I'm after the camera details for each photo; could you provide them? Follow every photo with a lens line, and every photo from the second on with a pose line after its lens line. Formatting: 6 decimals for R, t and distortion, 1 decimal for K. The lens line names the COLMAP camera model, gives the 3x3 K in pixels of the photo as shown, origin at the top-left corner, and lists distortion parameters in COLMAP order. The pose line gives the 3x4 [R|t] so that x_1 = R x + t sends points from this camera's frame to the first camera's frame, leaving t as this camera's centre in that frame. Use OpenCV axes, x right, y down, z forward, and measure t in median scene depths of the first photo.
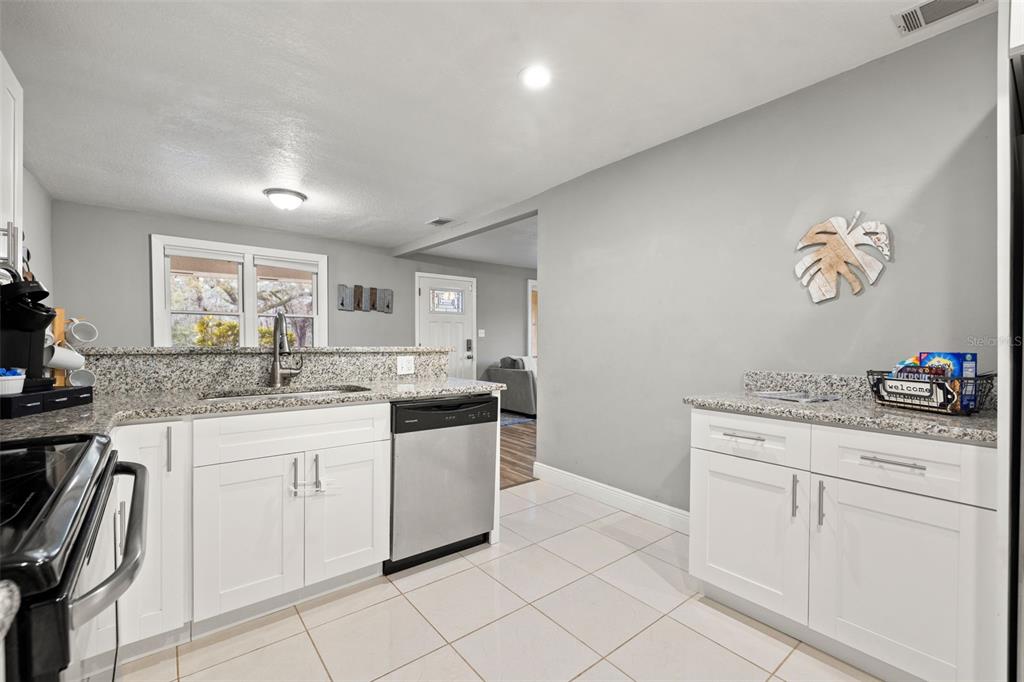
lens RADIAL K [[430.8, 0, 503.5], [0, 430.8, 346.3], [0, 0, 1]] dist [0.002119, -0.000289]
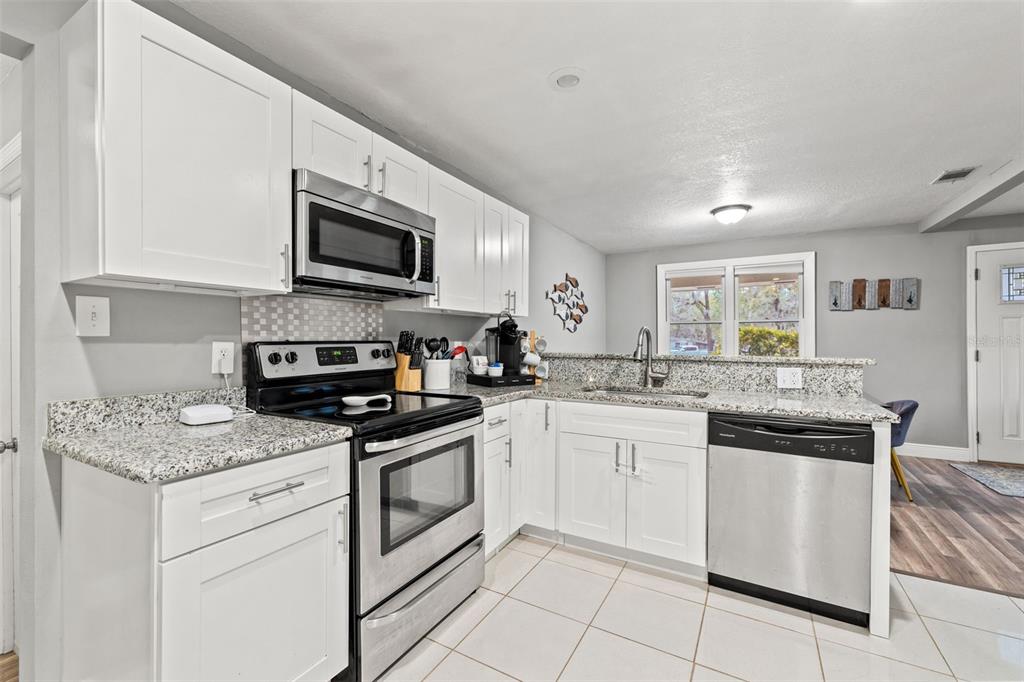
lens RADIAL K [[430.8, 0, 502.5], [0, 430.8, 340.8], [0, 0, 1]] dist [0.002119, -0.000289]
pose [[0.363405, -0.005502, -0.931615, 0.440051], [-0.009969, 0.999902, -0.009794, -0.020428], [0.931578, 0.012846, 0.363314, 0.157193]]
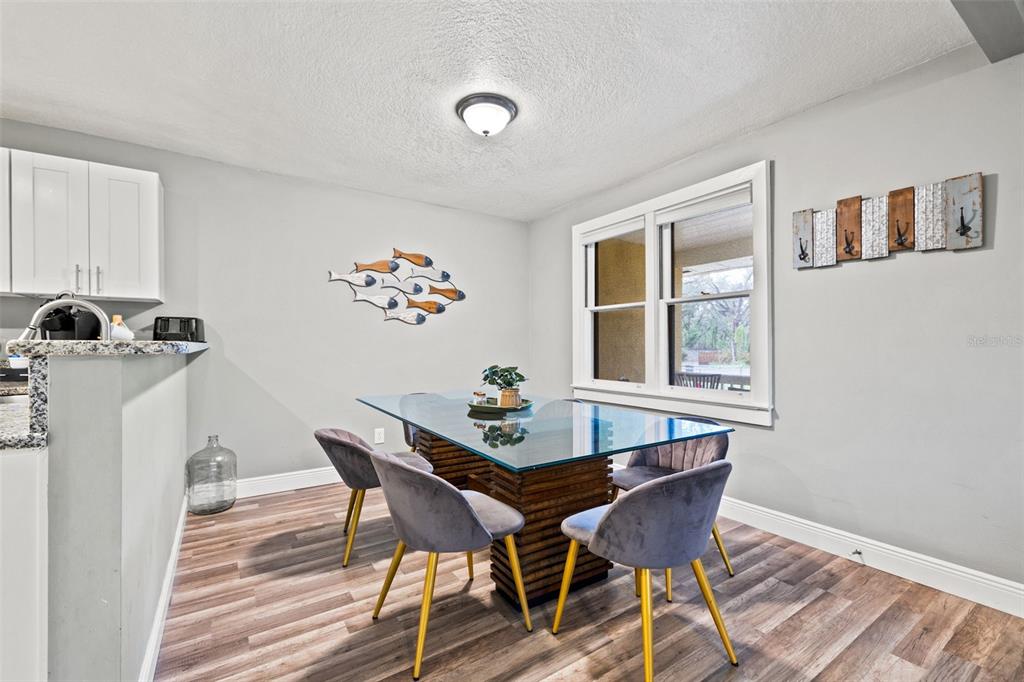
lens RADIAL K [[430.8, 0, 499.1], [0, 430.8, 345.9], [0, 0, 1]] dist [0.002119, -0.000289]
pose [[-0.097095, -0.006594, -0.995253, 0.199874], [-0.017047, 0.999842, -0.004961, 0.000044], [0.995129, 0.016485, -0.097192, 1.735250]]
